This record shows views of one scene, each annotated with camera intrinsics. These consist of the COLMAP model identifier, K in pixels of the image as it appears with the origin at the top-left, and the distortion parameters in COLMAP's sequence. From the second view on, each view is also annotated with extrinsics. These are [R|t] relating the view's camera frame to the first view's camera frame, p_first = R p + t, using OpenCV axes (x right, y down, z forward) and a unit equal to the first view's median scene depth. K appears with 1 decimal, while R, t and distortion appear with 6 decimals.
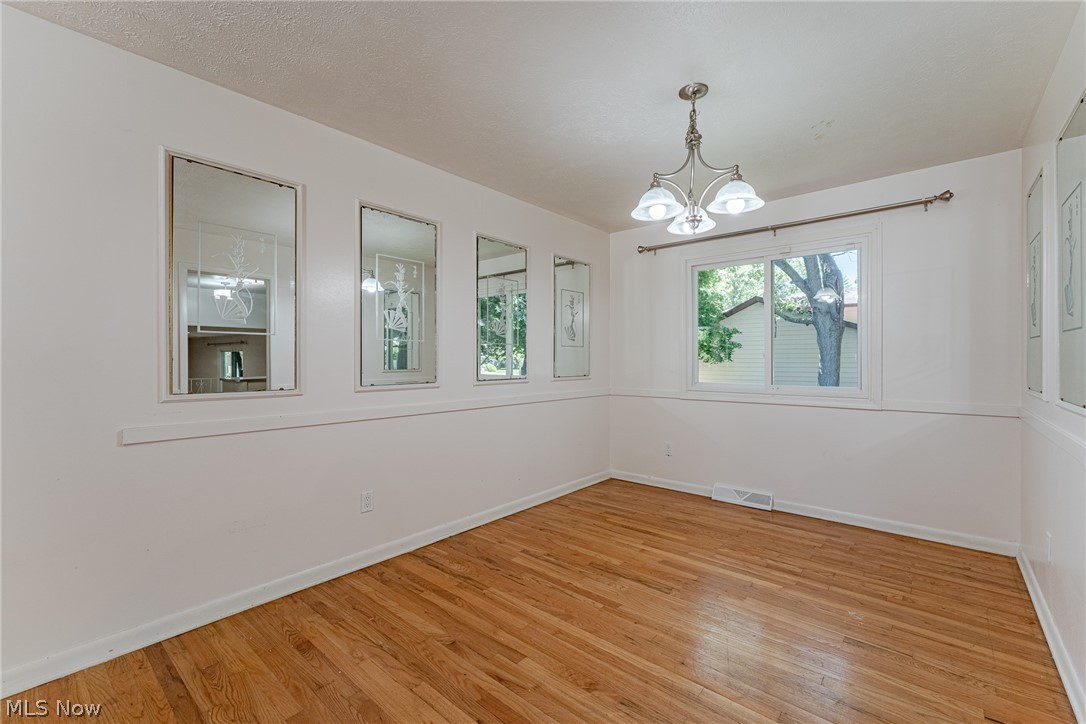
lens RADIAL K [[461.2, 0, 543.0], [0, 461.2, 362.0], [0, 0, 1]] dist [0.000342, -0.000060]
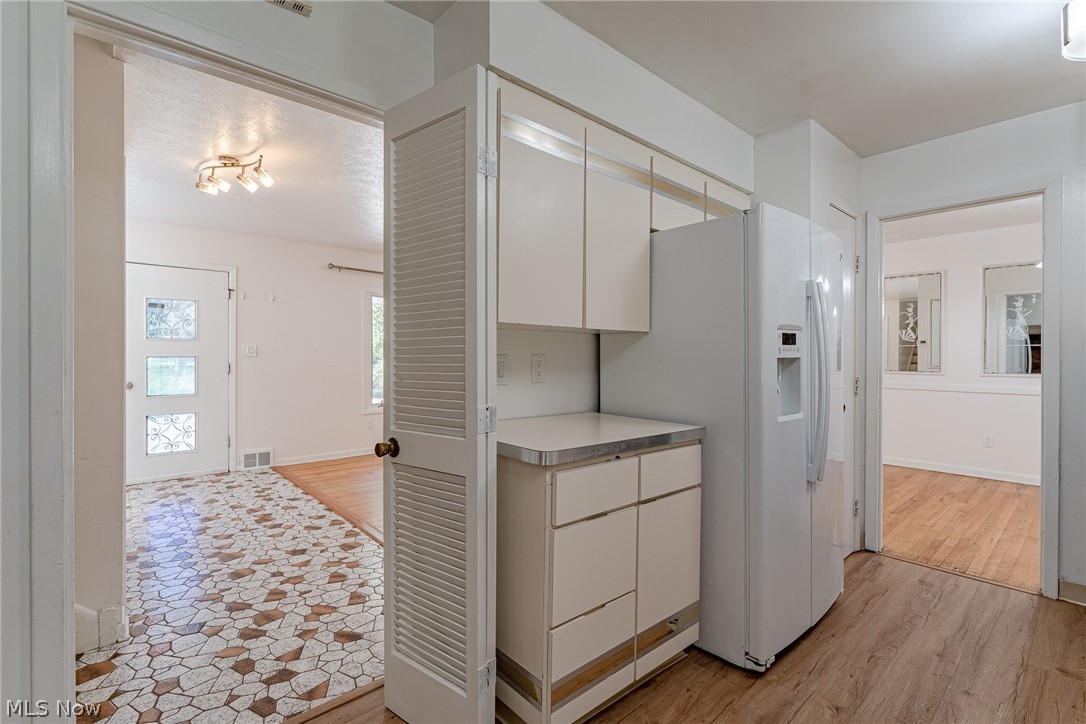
lens RADIAL K [[503.3, 0, 543.0], [0, 503.3, 362.0], [0, 0, 1]] dist [-0.000225, 0.000082]
pose [[-0.119435, 0.021982, -0.992599, 1.627139], [-0.006205, 0.999719, 0.022887, -0.021390], [0.992823, 0.008893, -0.119265, -0.408789]]
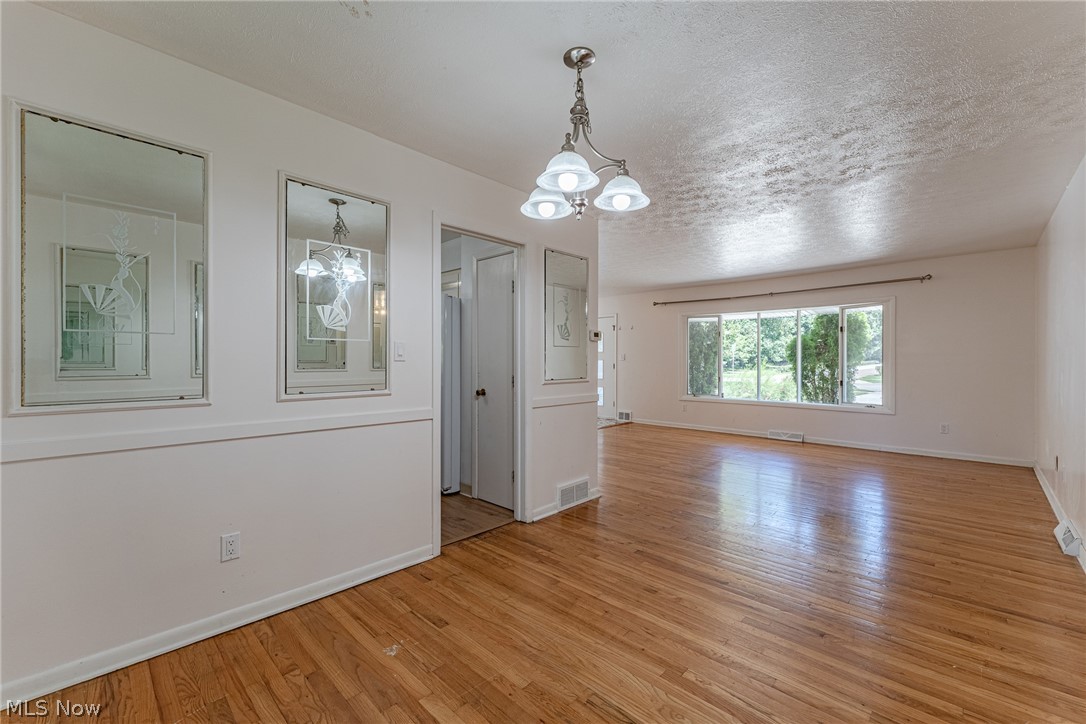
lens RADIAL K [[450.1, 0, 548.3], [0, 450.1, 360.9], [0, 0, 1]] dist [-0.011864, -0.000071]
pose [[-0.999342, -0.000708, 0.036258, 0.272698], [-0.000406, 0.999965, 0.008318, -0.010262], [-0.036263, 0.008297, -0.999308, 1.440156]]
